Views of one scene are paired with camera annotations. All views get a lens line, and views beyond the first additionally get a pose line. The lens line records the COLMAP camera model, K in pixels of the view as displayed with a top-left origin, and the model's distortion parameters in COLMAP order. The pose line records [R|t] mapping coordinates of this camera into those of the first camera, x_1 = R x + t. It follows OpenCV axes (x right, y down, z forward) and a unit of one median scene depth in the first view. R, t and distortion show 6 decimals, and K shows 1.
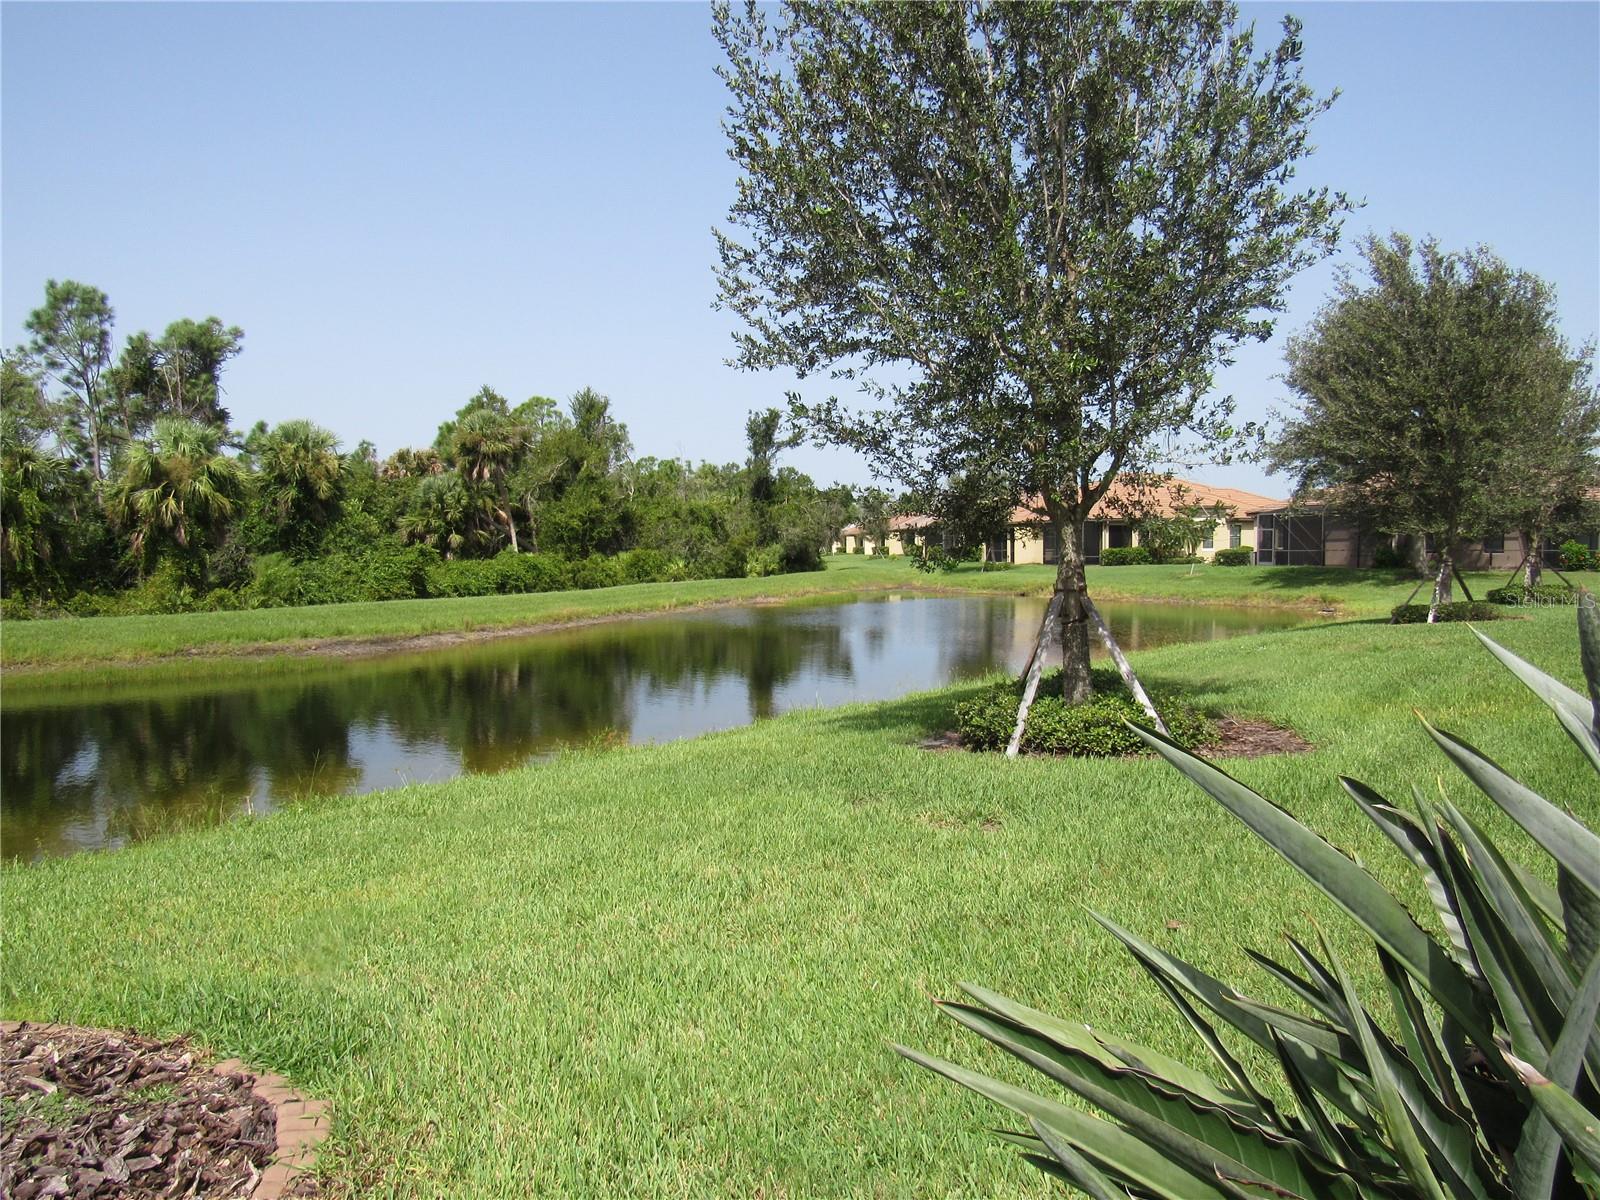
lens RADIAL K [[1146.8, 0, 799.6], [0, 1146.8, 600.5], [0, 0, 1]] dist [0.072300, -0.143290]
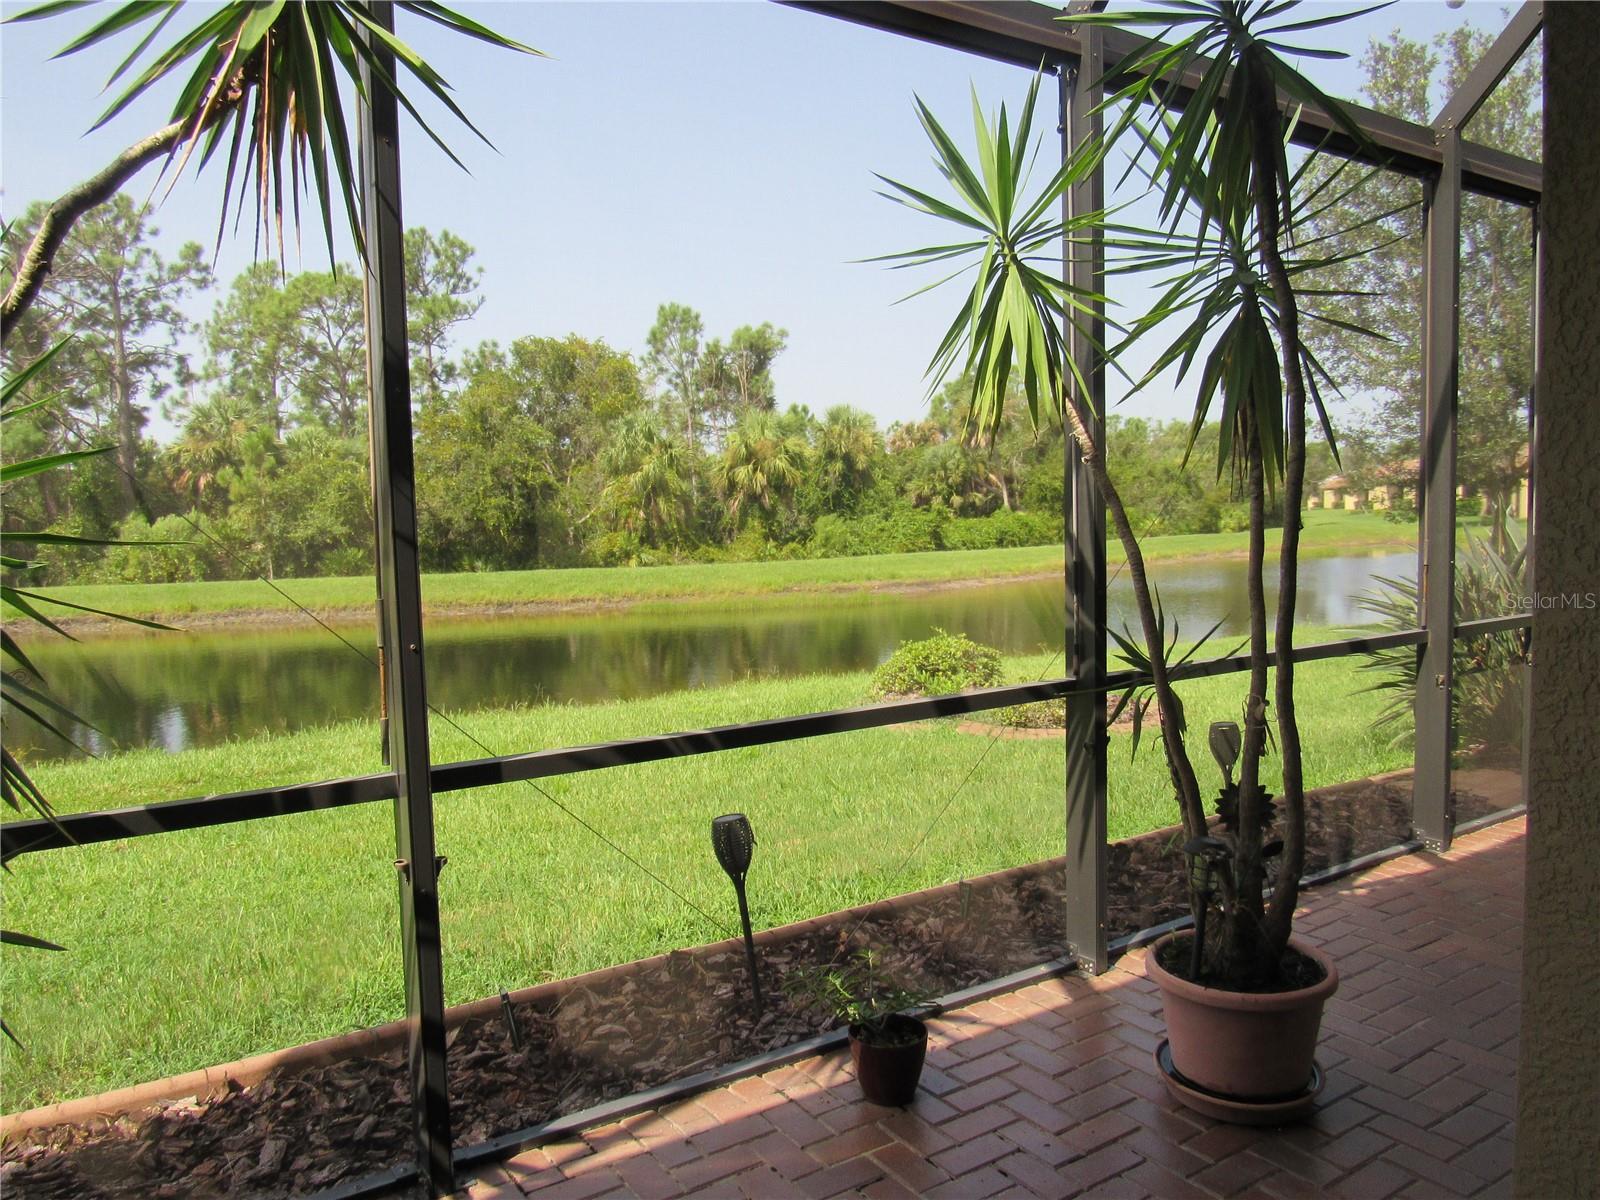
lens RADIAL K [[1189.6, 0, 792.7], [0, 1189.6, 601.5], [0, 0, 1]] dist [-0.011459, -0.028814]
pose [[0.929360, 0.016815, -0.368792, -0.012198], [-0.003952, 0.999358, 0.035607, 0.006384], [0.369154, -0.031634, 0.928830, -0.182744]]
